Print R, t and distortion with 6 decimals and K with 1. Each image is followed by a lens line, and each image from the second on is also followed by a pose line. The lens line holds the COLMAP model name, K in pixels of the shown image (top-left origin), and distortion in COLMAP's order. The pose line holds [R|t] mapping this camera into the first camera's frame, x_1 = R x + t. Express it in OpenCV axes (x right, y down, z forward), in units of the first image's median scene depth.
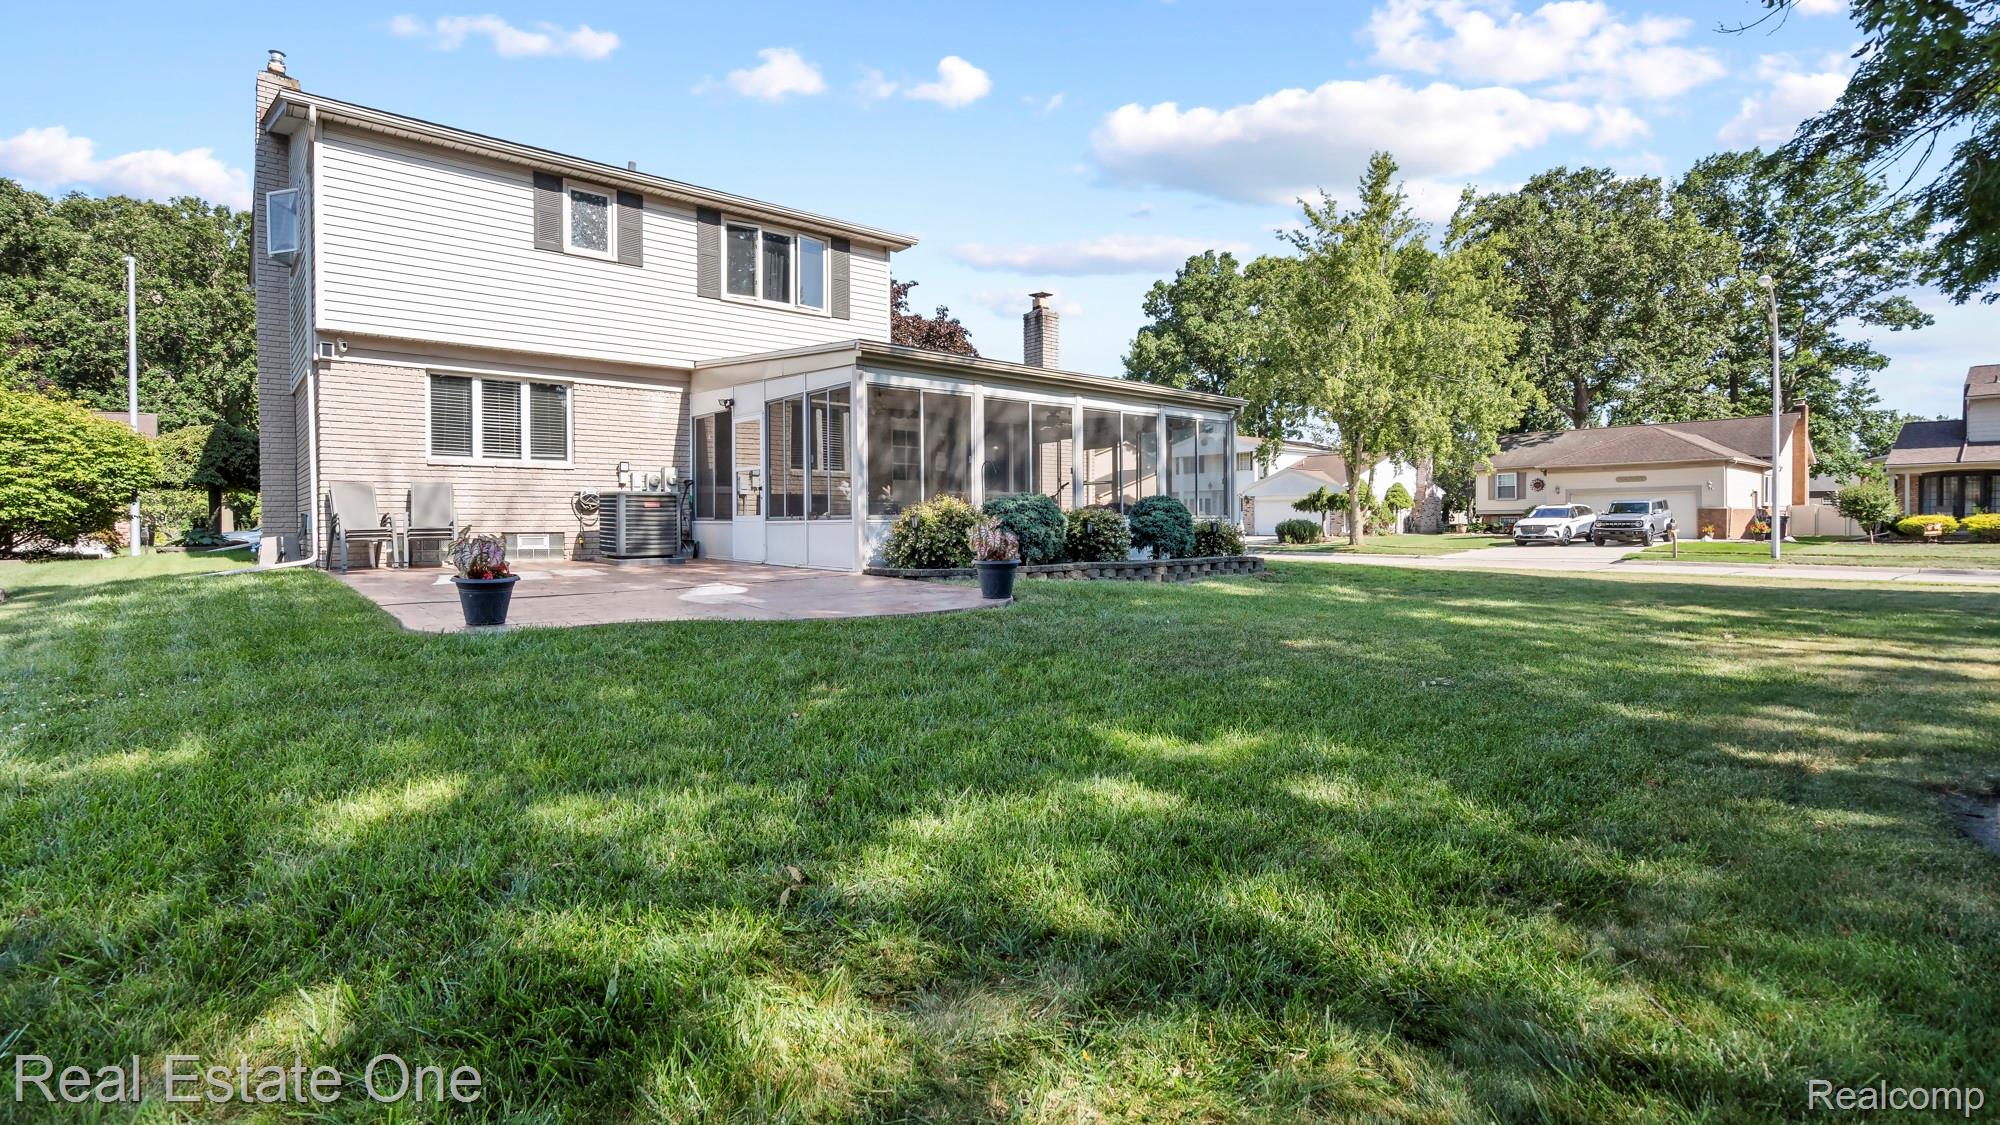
lens RADIAL K [[937.0, 0, 1001.2], [0, 937.0, 547.4], [0, 0, 1]] dist [0.002219, 0.000152]
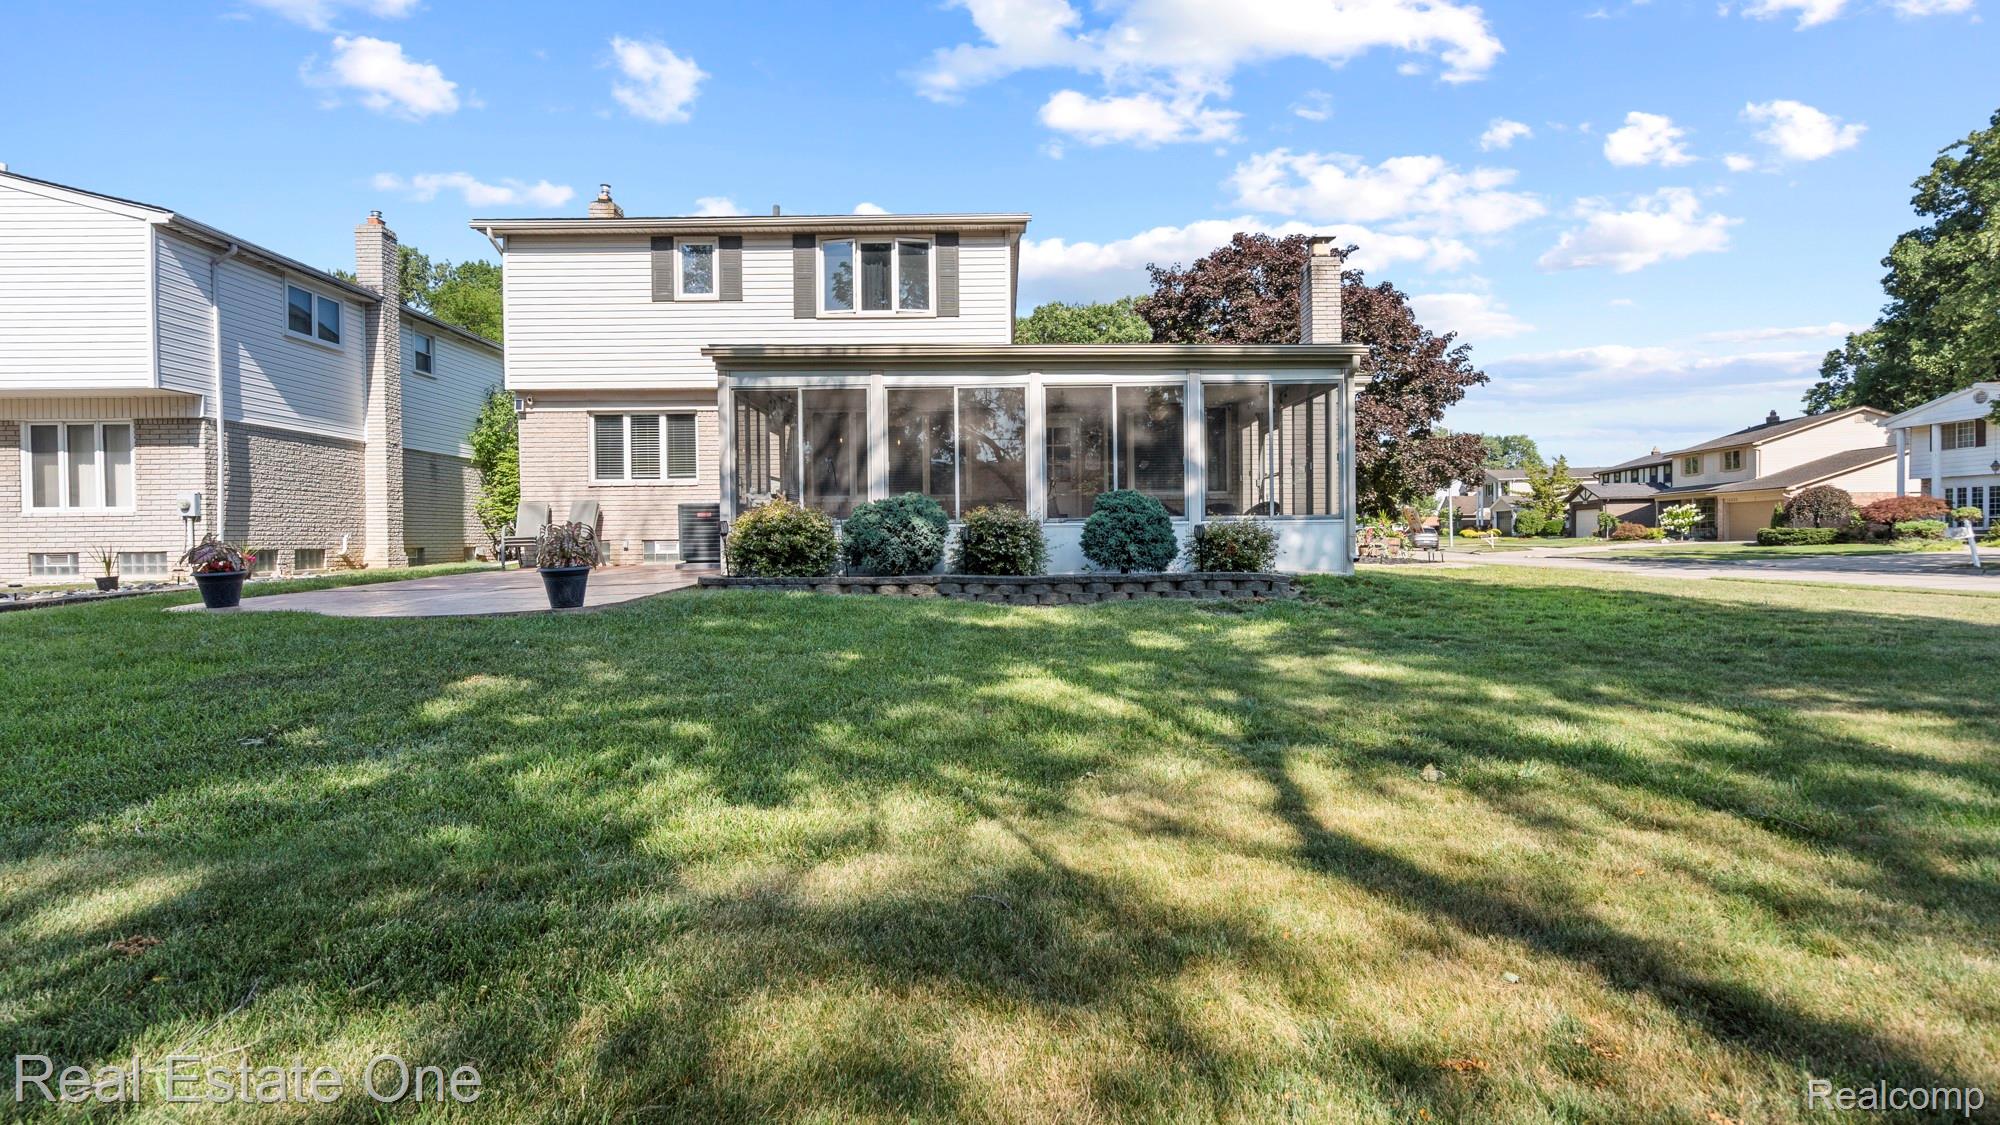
lens RADIAL K [[937.0, 0, 987.1], [0, 937.0, 556.6], [0, 0, 1]] dist [0.002219, 0.000152]
pose [[0.755690, 0.012955, -0.654801, 0.582088], [-0.010748, 0.999915, 0.007378, -0.007620], [0.654841, 0.001462, 0.755765, 0.361425]]
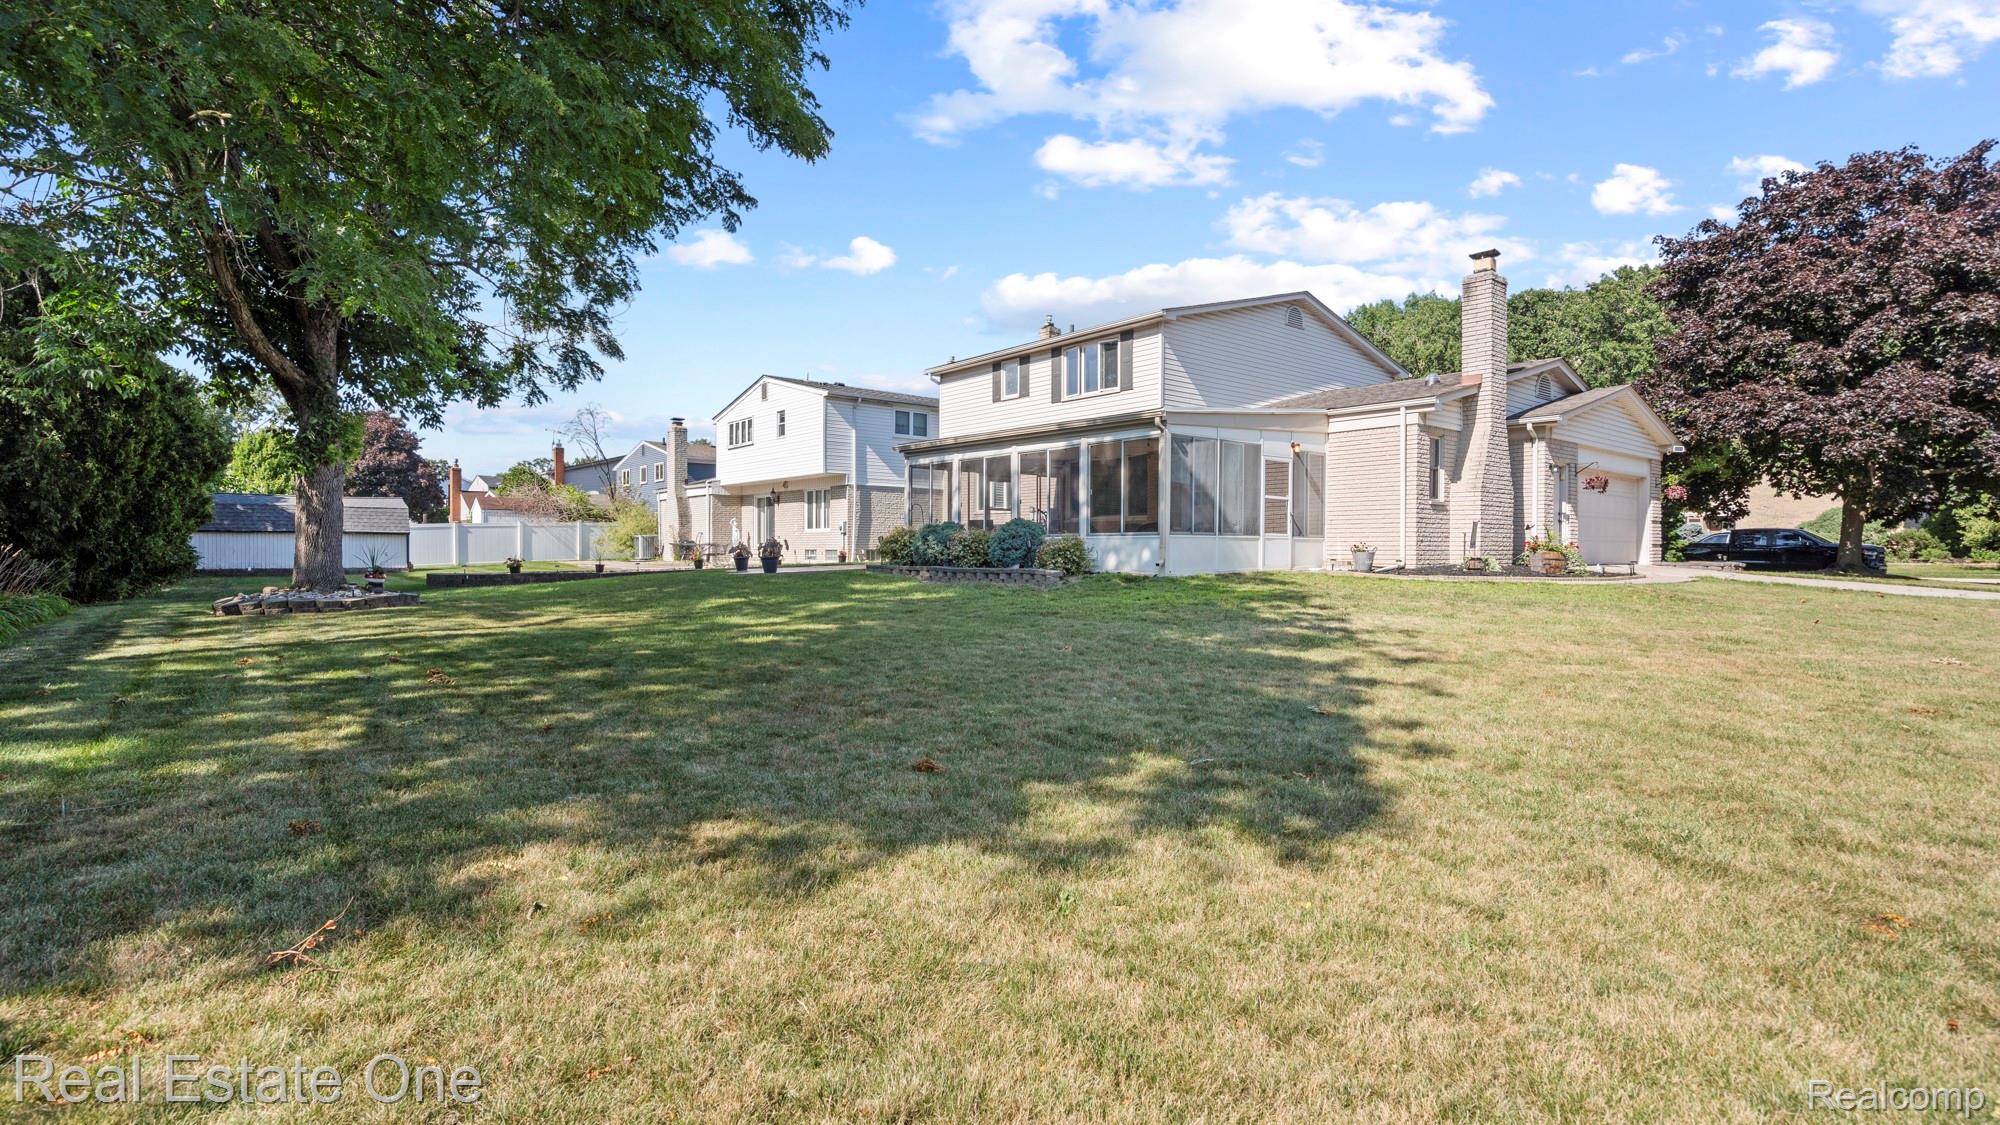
lens RADIAL K [[937.0, 0, 1002.2], [0, 937.0, 555.6], [0, 0, 1]] dist [0.002219, 0.000152]
pose [[-0.003234, 0.010136, -0.999943, 1.408528], [-0.029455, 0.999514, 0.010227, -0.018039], [0.999561, 0.029487, -0.002934, 0.989301]]
